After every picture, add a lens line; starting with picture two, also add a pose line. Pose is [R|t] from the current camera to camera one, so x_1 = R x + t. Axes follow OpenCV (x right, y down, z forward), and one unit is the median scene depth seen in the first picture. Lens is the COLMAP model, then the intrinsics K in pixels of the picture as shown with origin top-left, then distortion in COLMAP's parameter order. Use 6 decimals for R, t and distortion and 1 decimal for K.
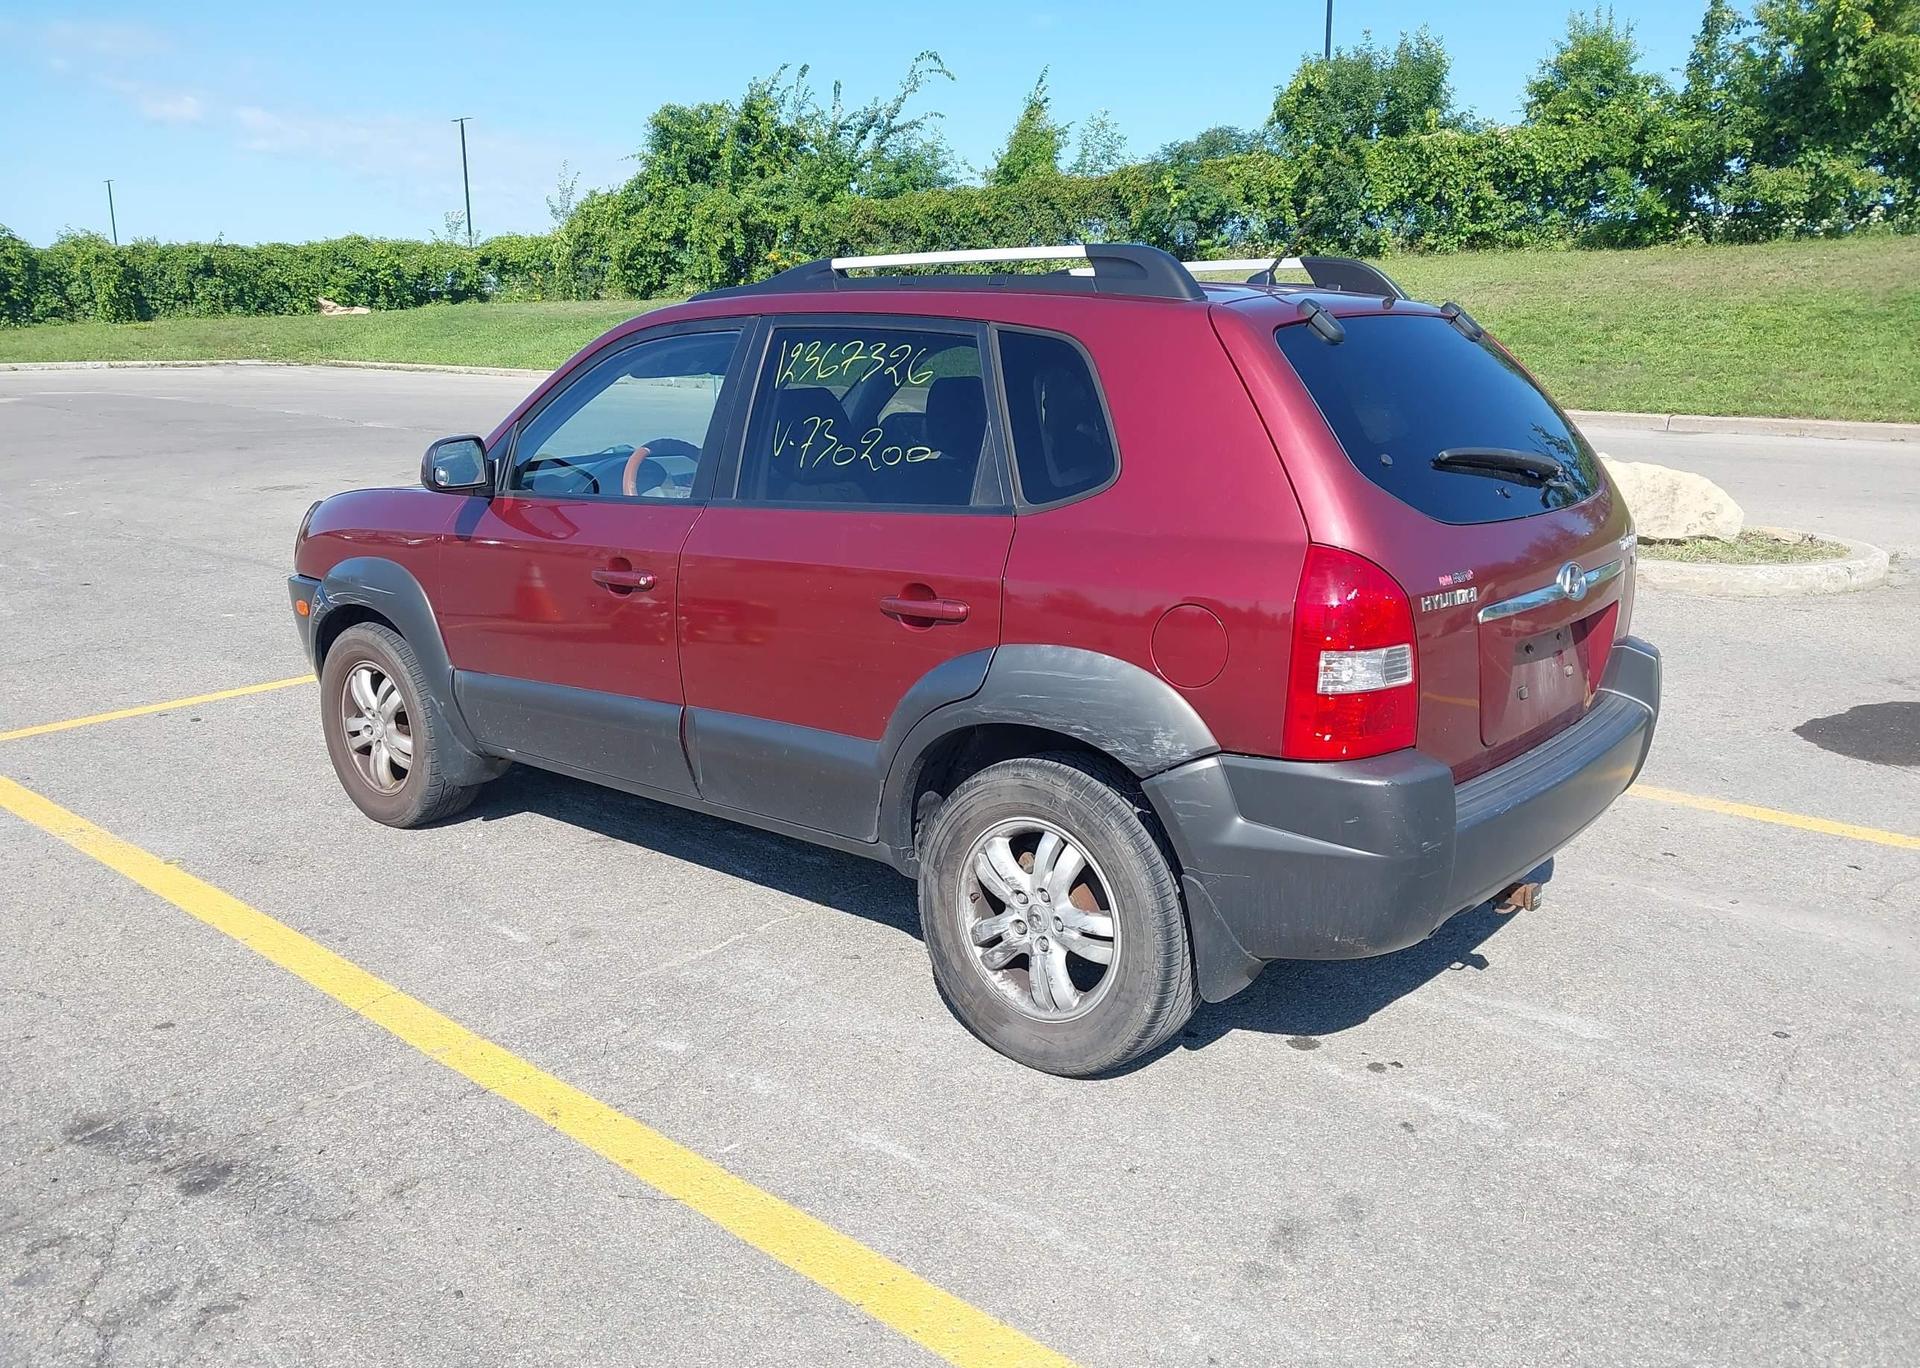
lens RADIAL K [[1525.4, 0, 953.3], [0, 1525.4, 698.4], [0, 0, 1]] dist [0.012937, -0.013141]
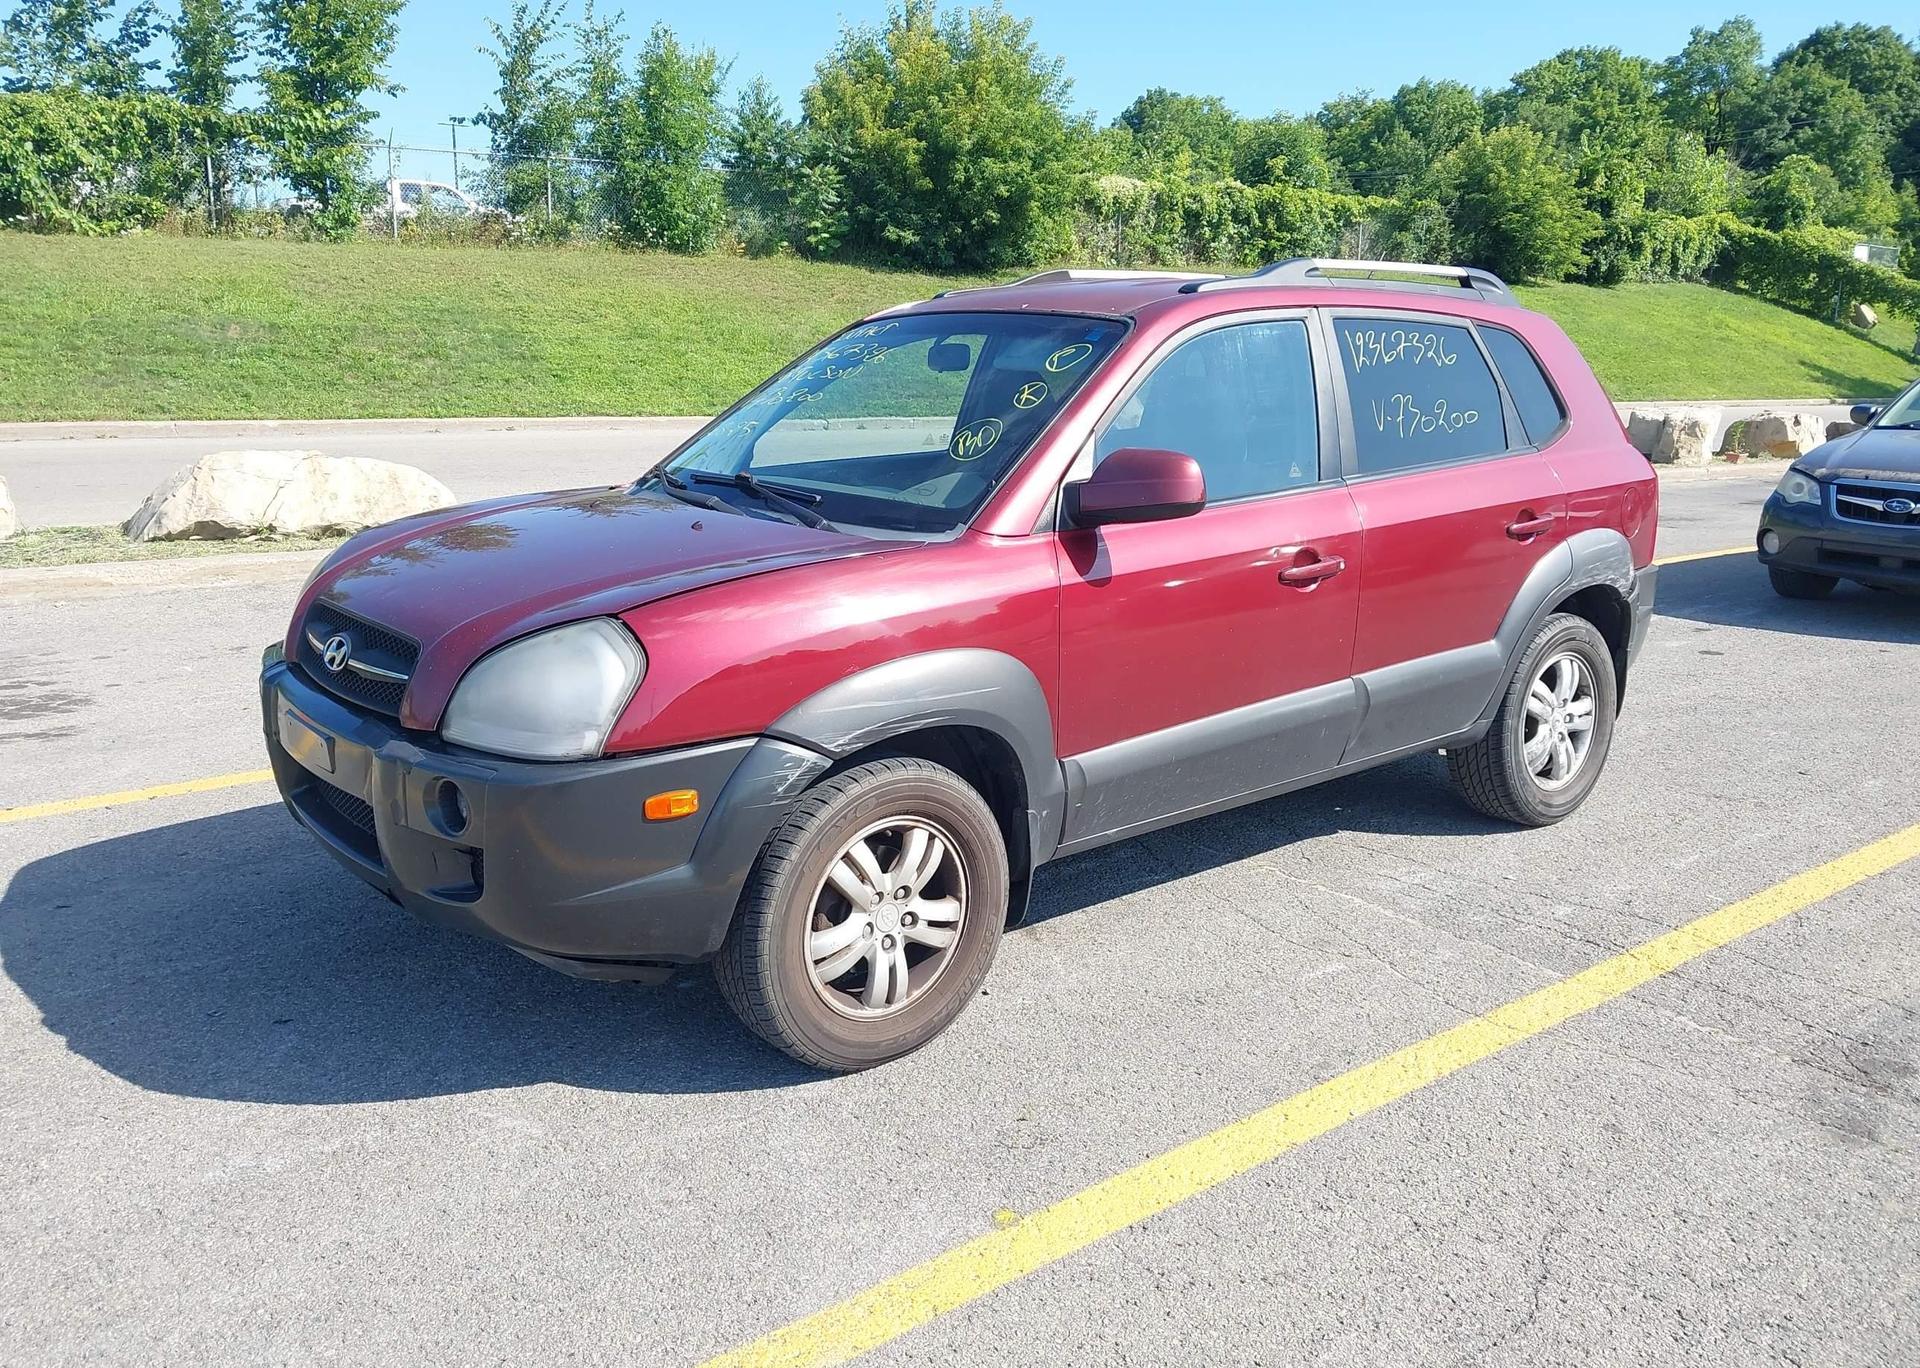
lens RADIAL K [[1525.4, 0, 969.0], [0, 1525.4, 690.9], [0, 0, 1]] dist [0.012937, -0.013141]
pose [[0.172818, -0.214394, 0.961337, -0.204853], [0.221123, 0.959554, 0.174245, -0.037623], [-0.959812, 0.182461, 0.213235, 0.170968]]
